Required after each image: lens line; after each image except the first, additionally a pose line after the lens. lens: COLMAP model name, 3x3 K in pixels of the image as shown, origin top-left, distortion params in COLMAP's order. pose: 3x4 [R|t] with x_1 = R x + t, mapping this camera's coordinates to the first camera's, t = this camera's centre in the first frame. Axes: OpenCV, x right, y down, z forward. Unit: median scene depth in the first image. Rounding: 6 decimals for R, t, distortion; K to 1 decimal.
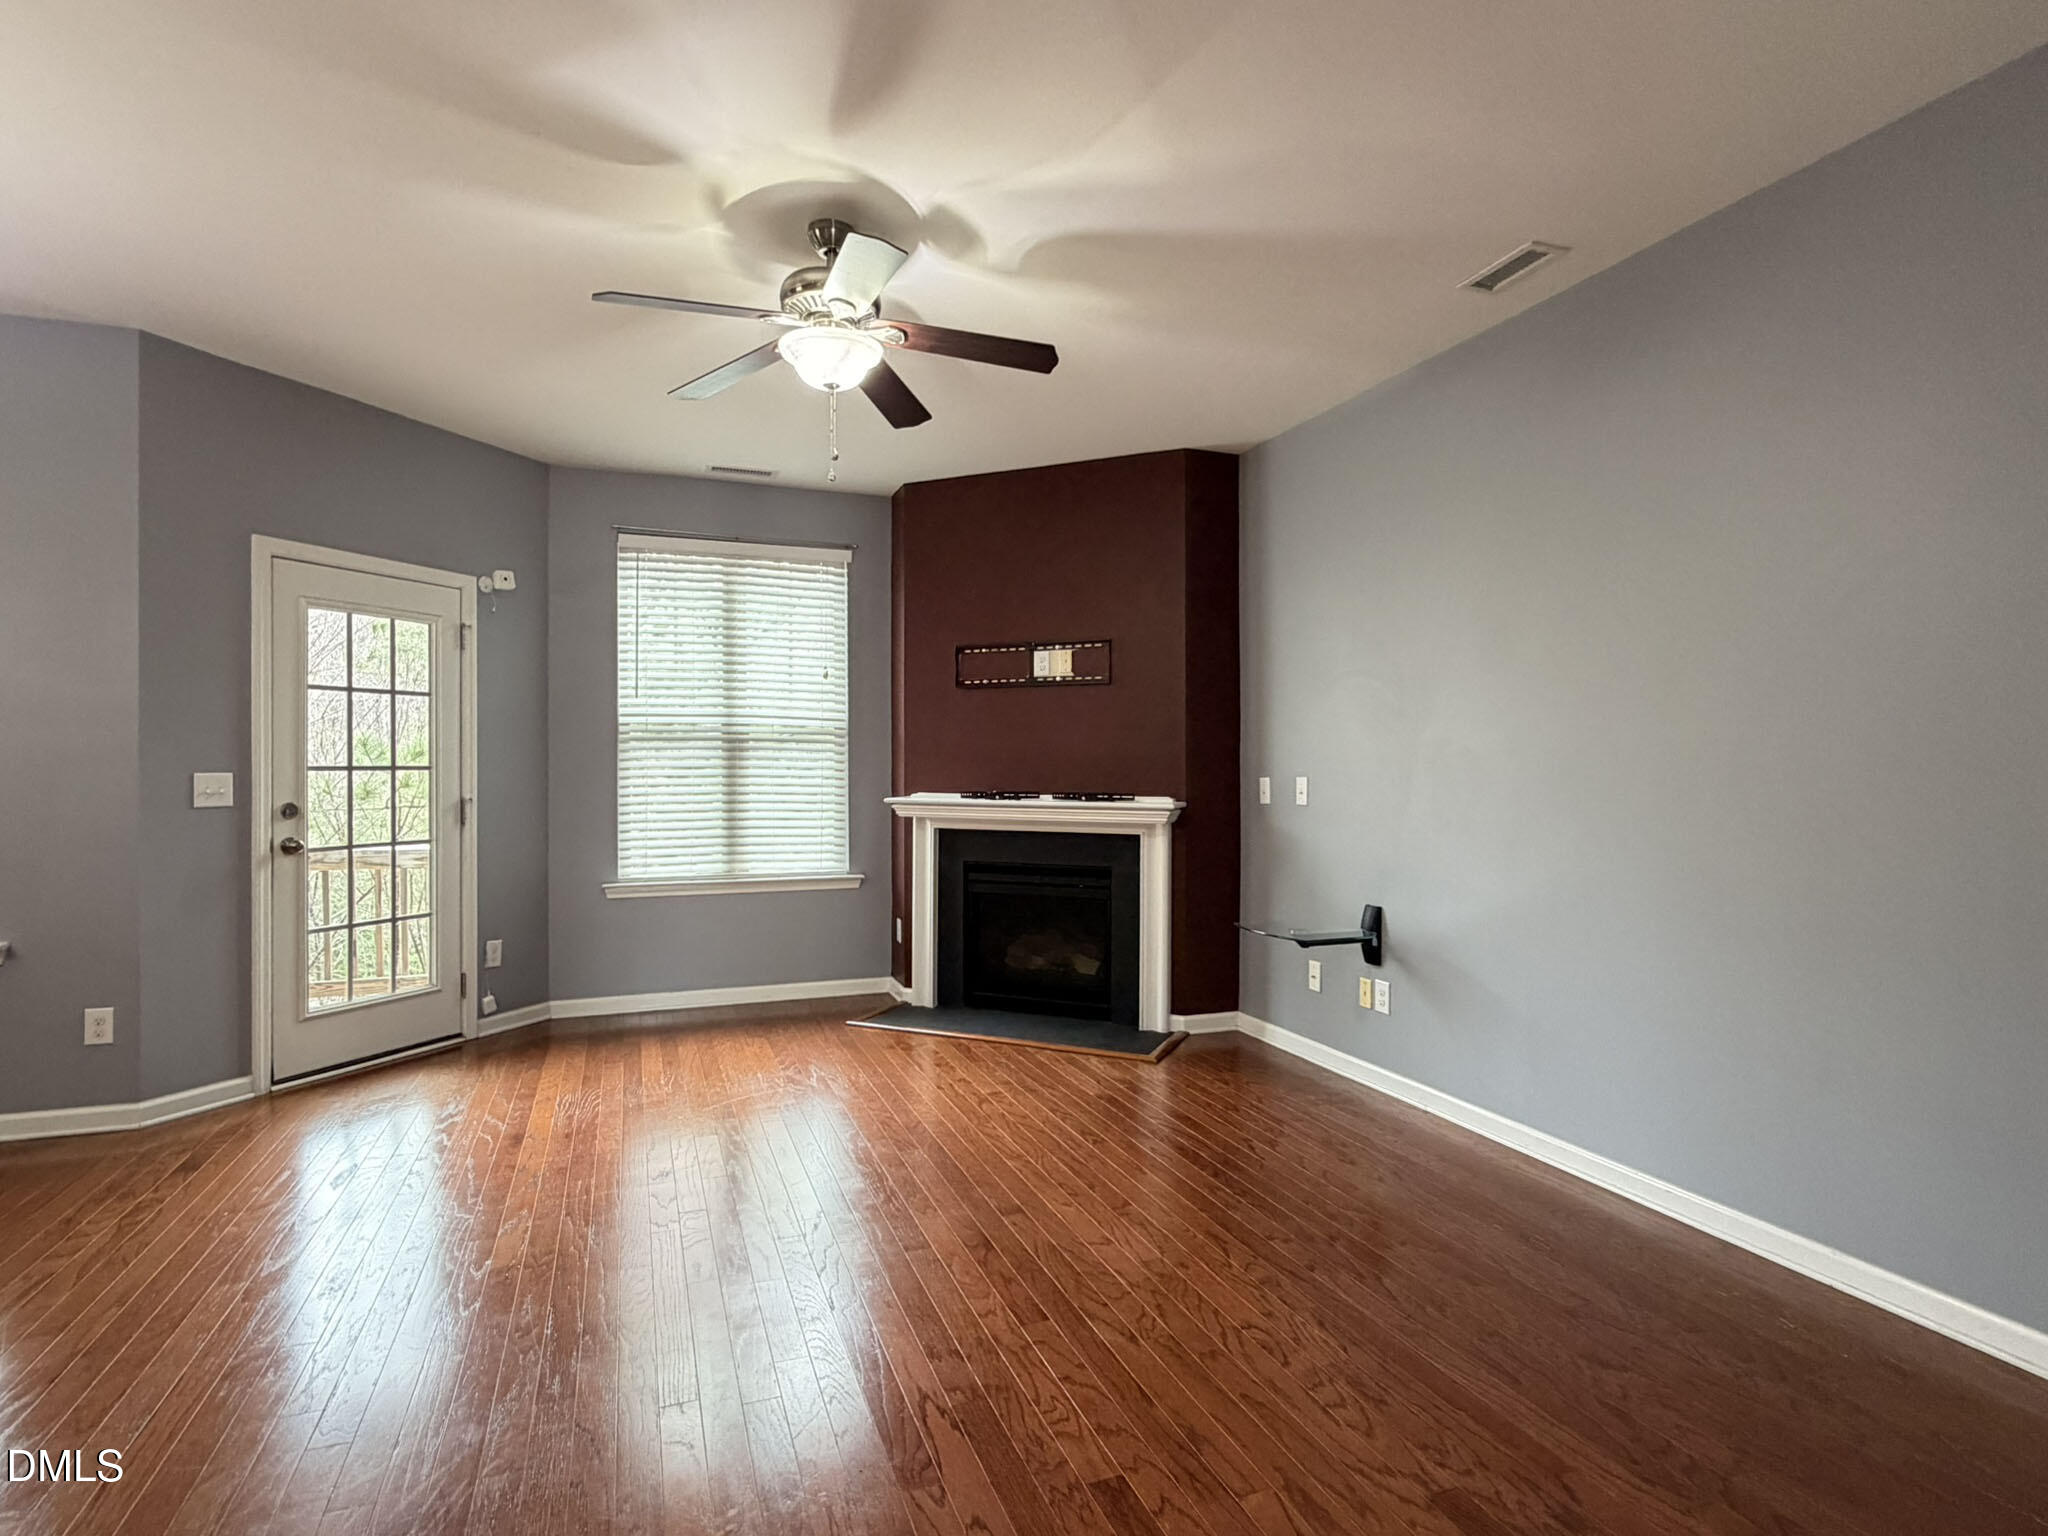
lens RADIAL K [[1048.0, 0, 1028.0], [0, 1048.0, 765.9], [0, 0, 1]] dist [-0.002117, -0.001196]
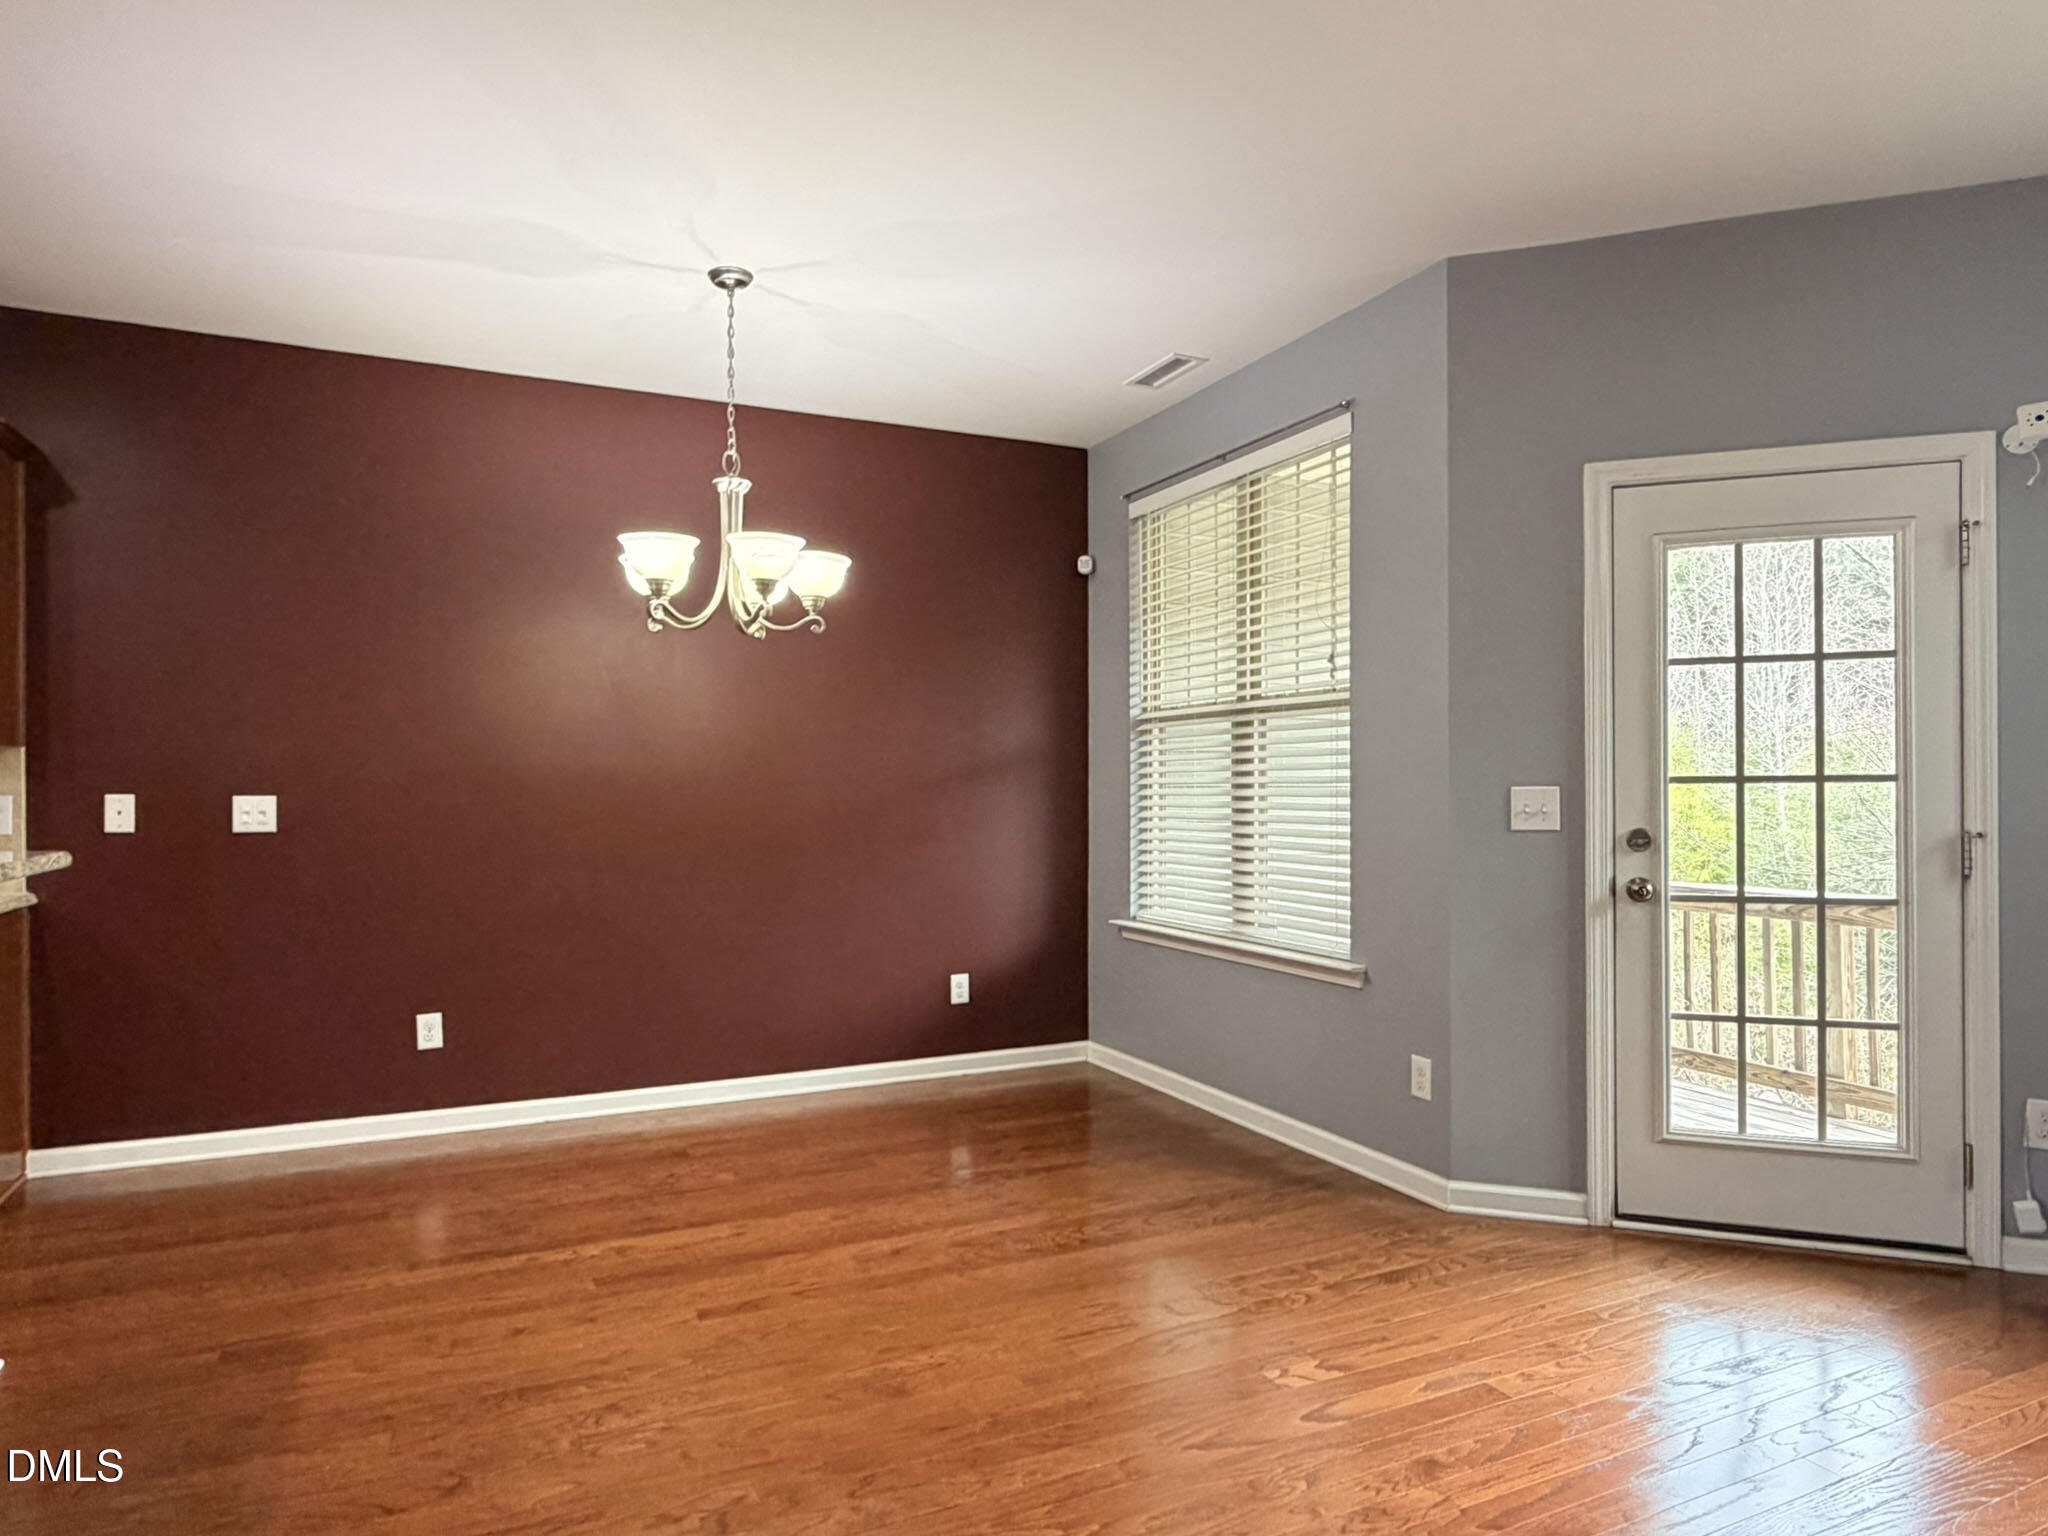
lens RADIAL K [[1222.8, 0, 996.6], [0, 1222.8, 786.8], [0, 0, 1]] dist [-0.001140, 0.003571]
pose [[0.080292, -0.000615, -0.996771, 0.071551], [0.005566, 0.999984, -0.000169, 0.003958], [0.996756, -0.005534, 0.080294, 0.419388]]
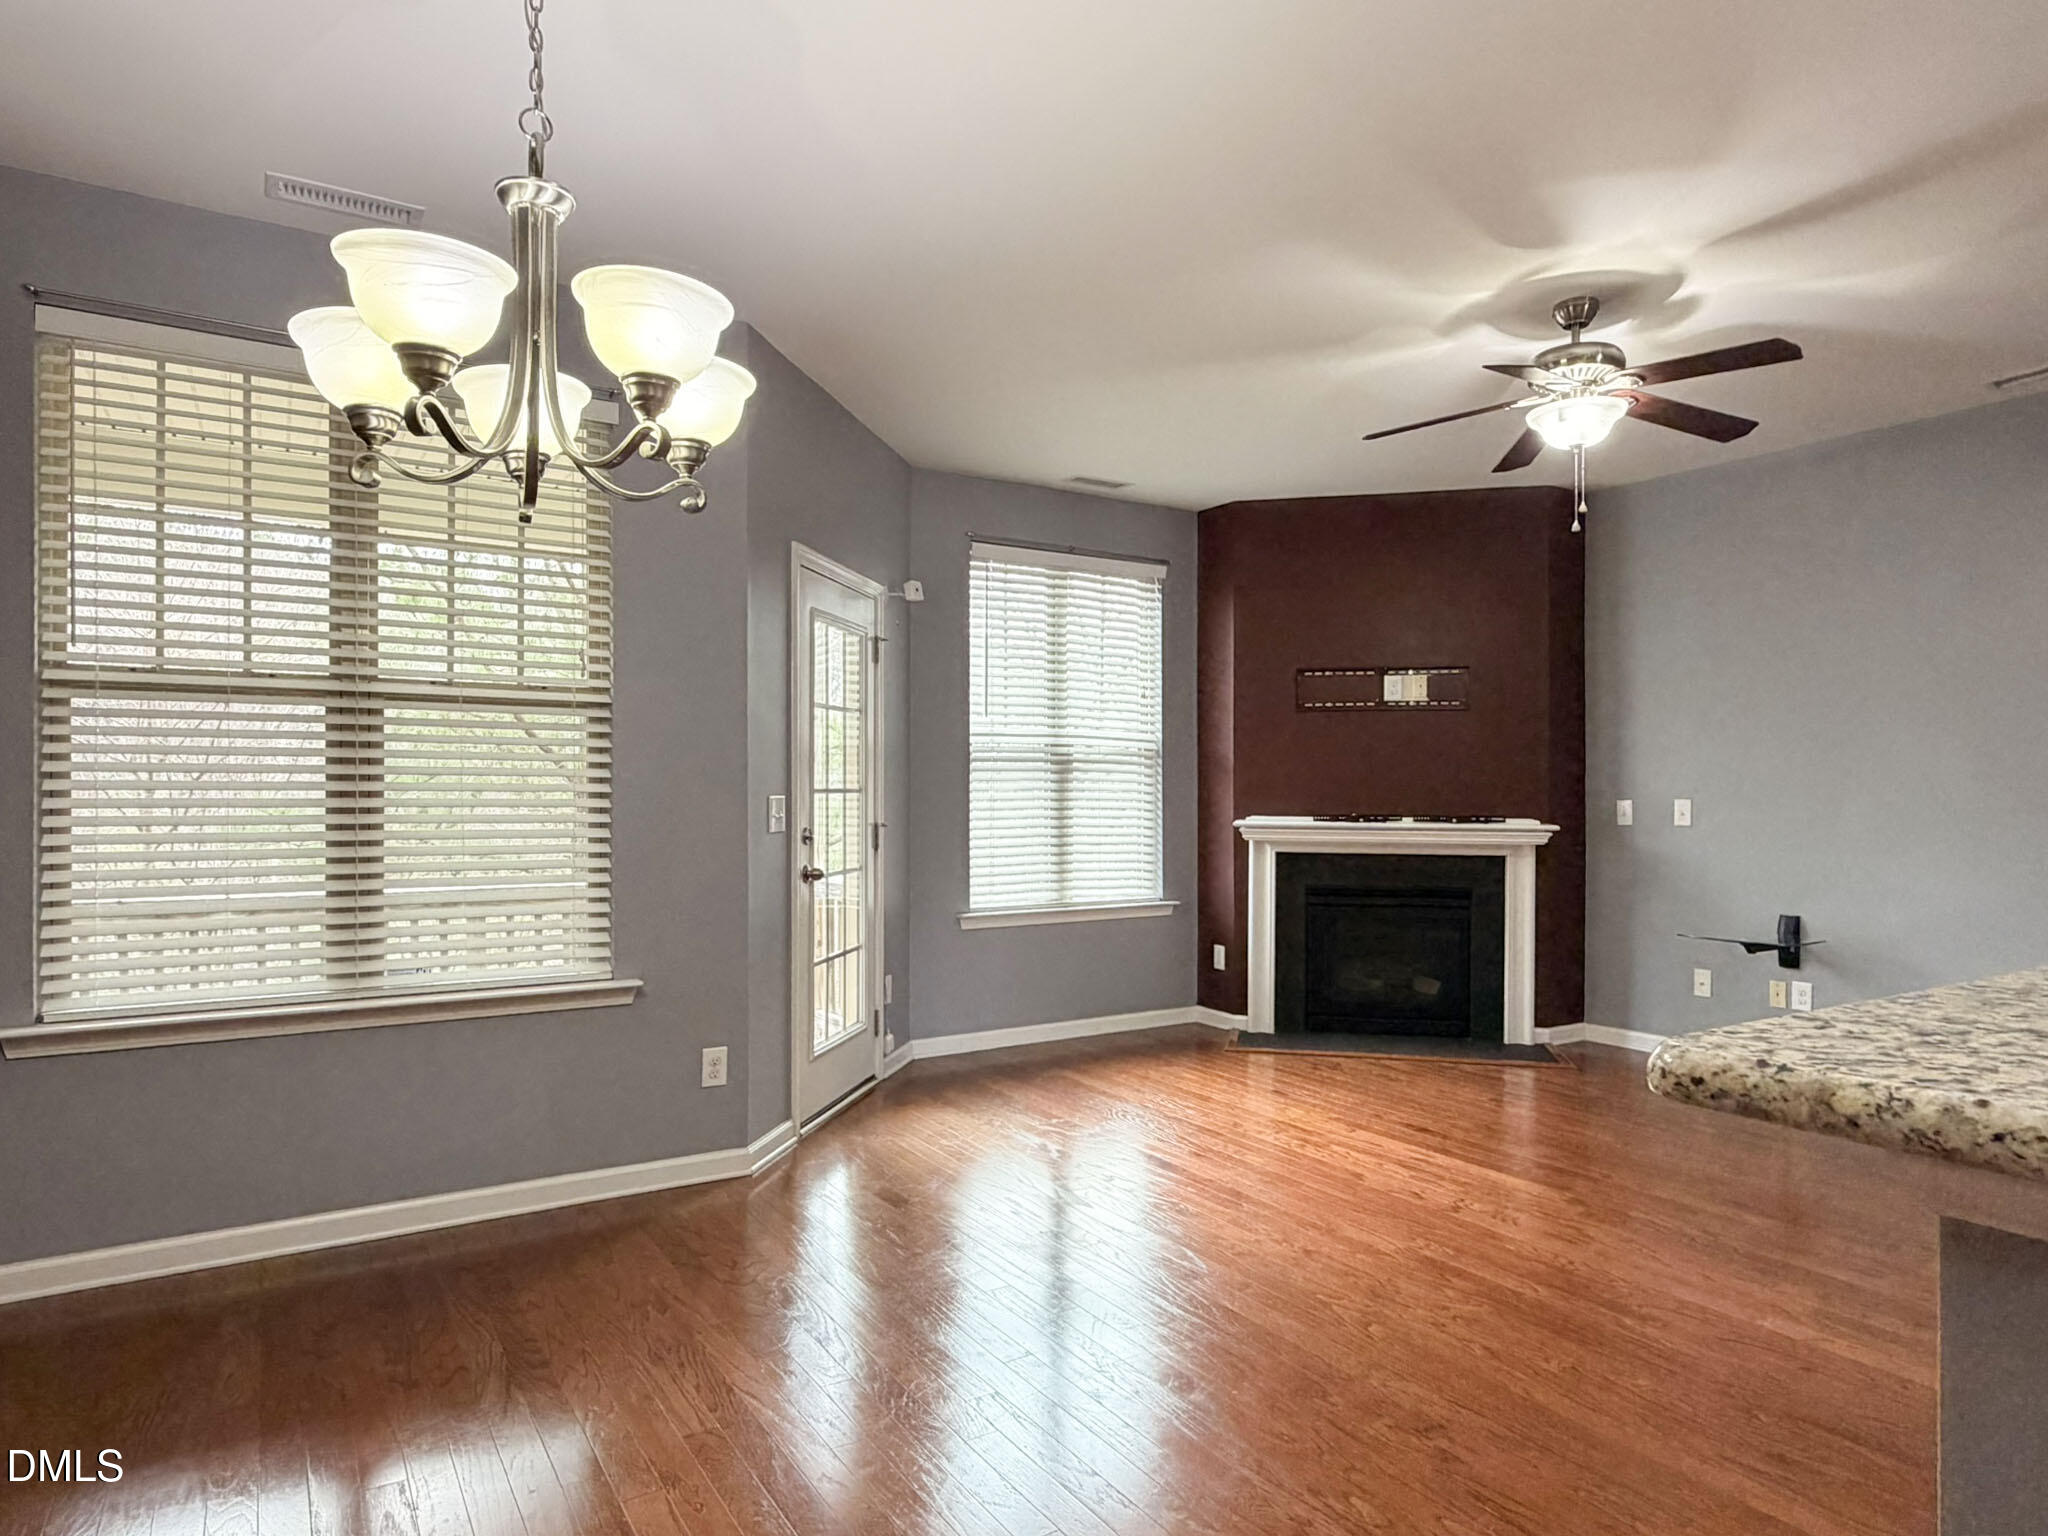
lens RADIAL K [[1222.8, 0, 1003.7], [0, 1222.8, 786.5], [0, 0, 1]] dist [-0.001140, 0.003571]
pose [[0.979846, 0.001688, 0.199746, -0.630874], [-0.001132, 0.999995, -0.002898, 0.001515], [-0.199750, 0.002614, 0.979843, -0.087869]]
